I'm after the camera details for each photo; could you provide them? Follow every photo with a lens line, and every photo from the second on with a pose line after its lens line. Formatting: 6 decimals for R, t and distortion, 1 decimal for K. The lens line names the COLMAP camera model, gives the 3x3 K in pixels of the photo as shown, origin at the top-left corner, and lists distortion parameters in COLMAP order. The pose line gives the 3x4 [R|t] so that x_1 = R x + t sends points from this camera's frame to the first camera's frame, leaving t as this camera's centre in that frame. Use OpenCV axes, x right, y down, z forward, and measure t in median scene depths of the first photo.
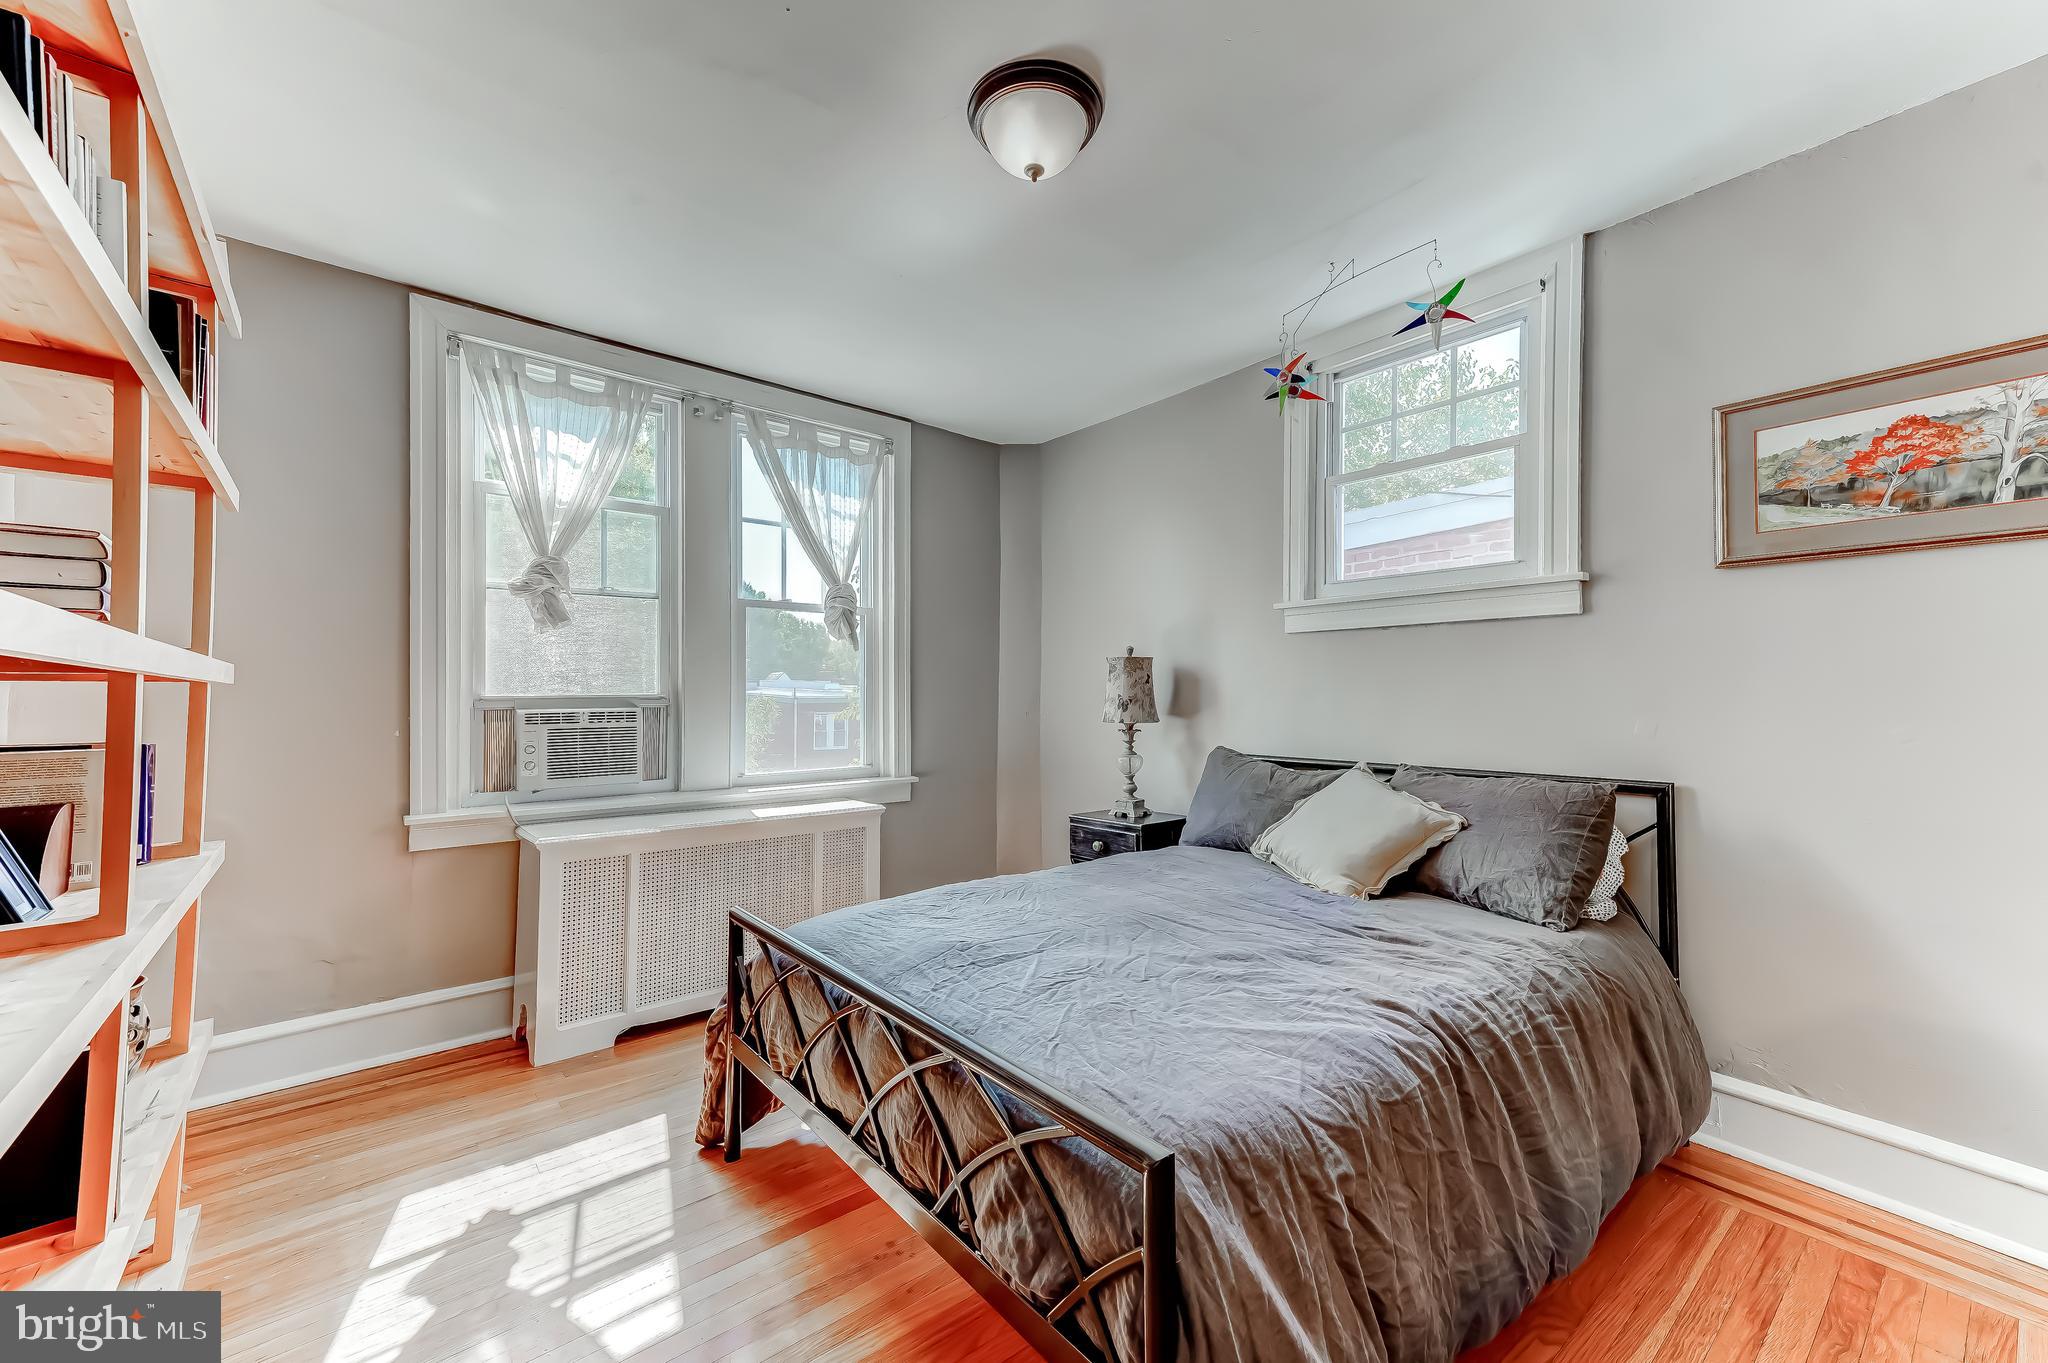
lens RADIAL K [[821.4, 0, 1021.7], [0, 821.4, 677.3], [0, 0, 1]] dist [0.025081, 0.000706]
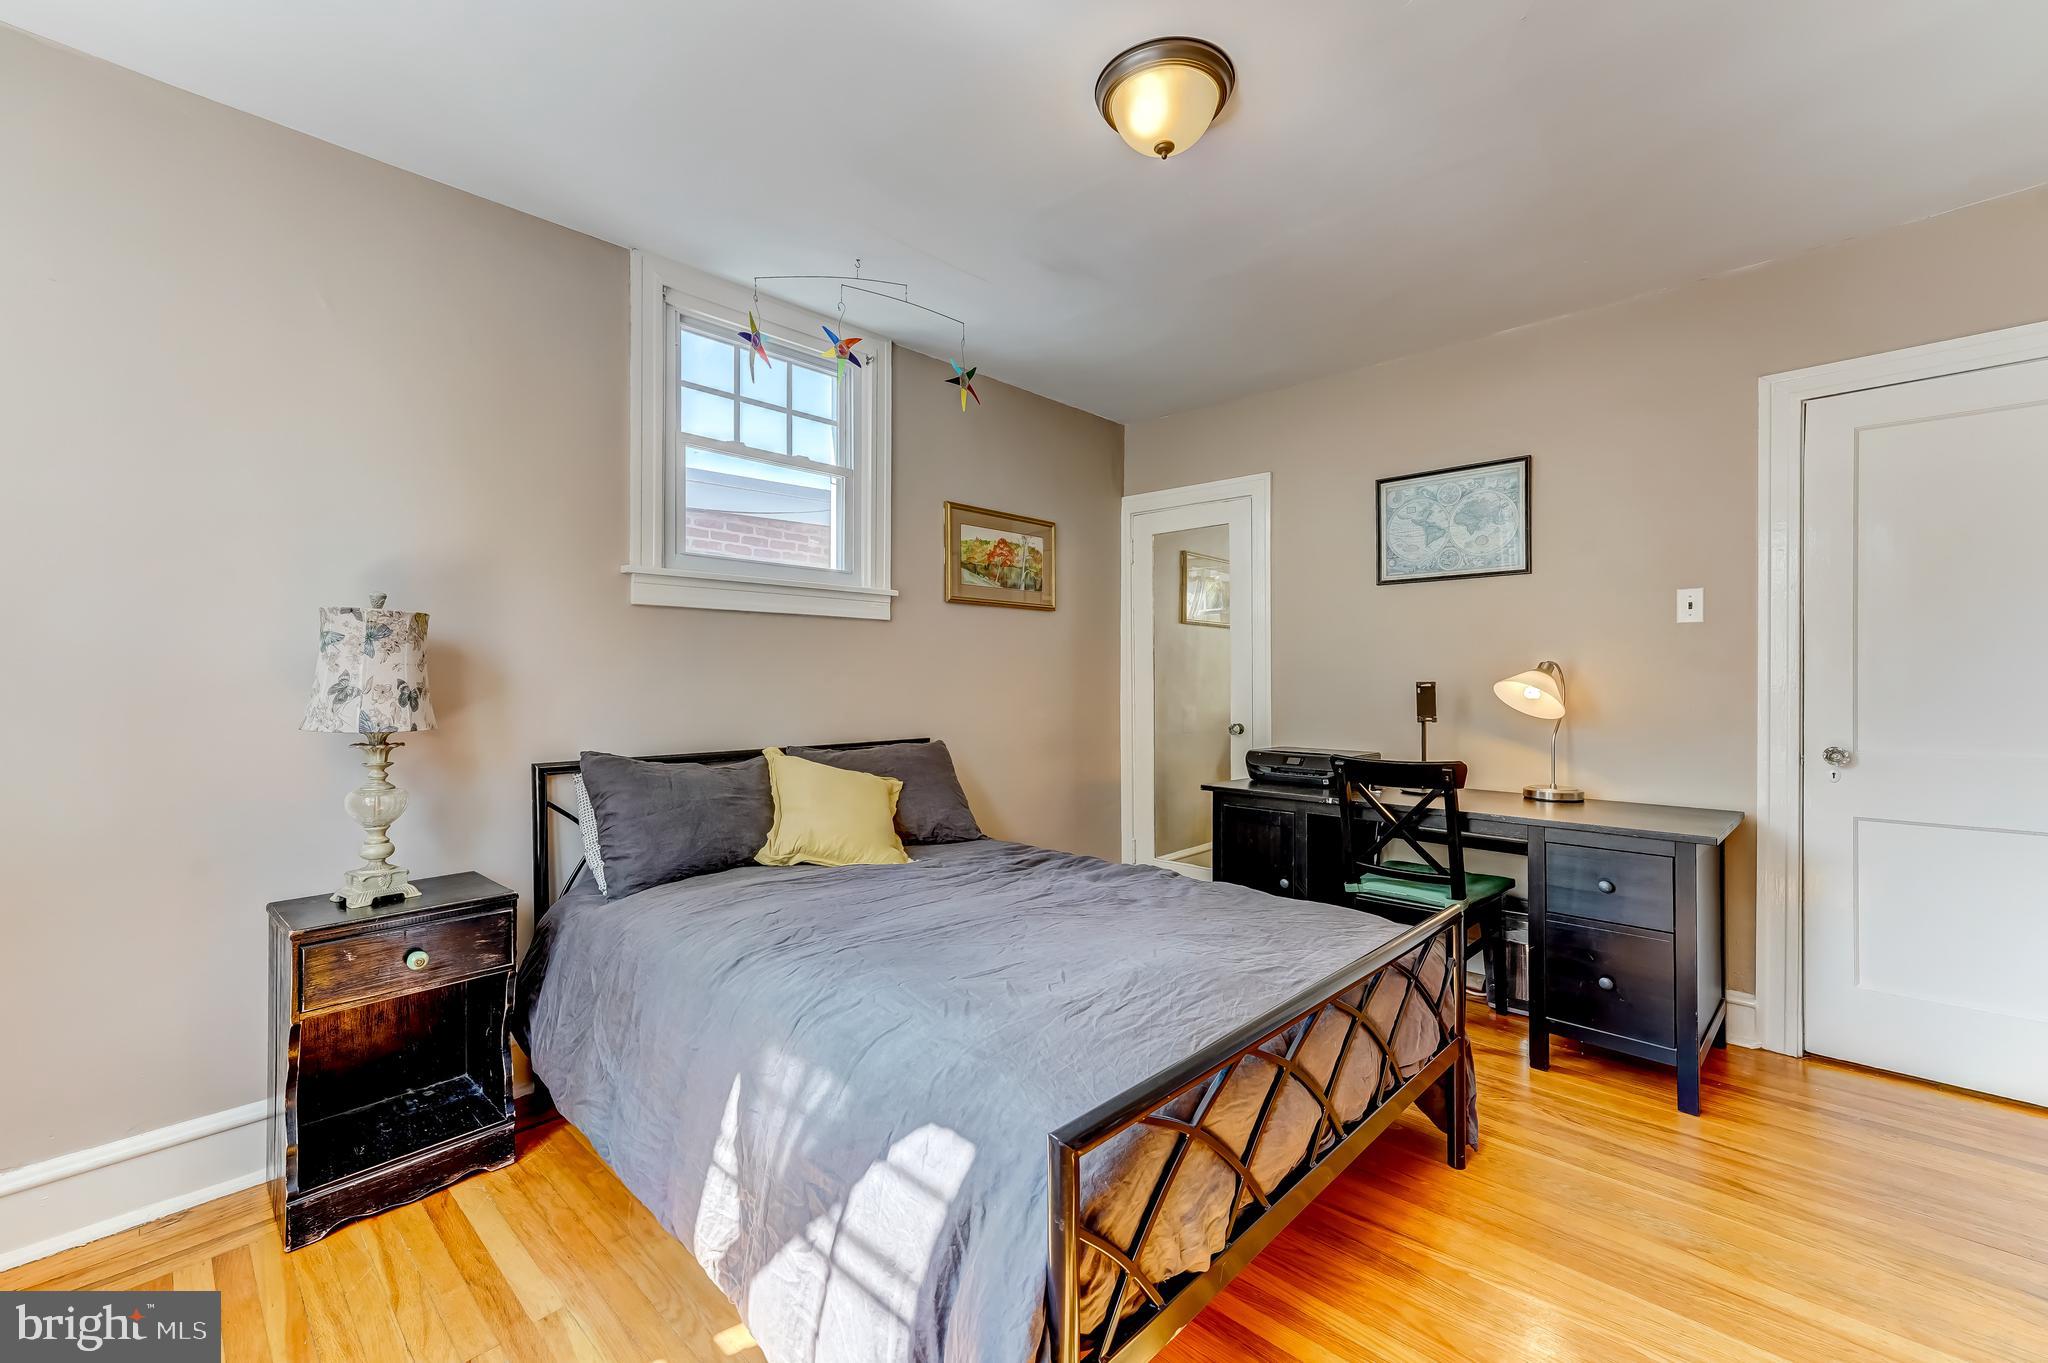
lens RADIAL K [[821.4, 0, 1023.8], [0, 821.4, 683.0], [0, 0, 1]] dist [0.025081, 0.000706]
pose [[-0.129666, -0.001293, 0.991557, -0.765071], [-0.016704, 0.999860, -0.000881, 0.027418], [-0.991417, -0.016677, -0.129669, 1.047026]]
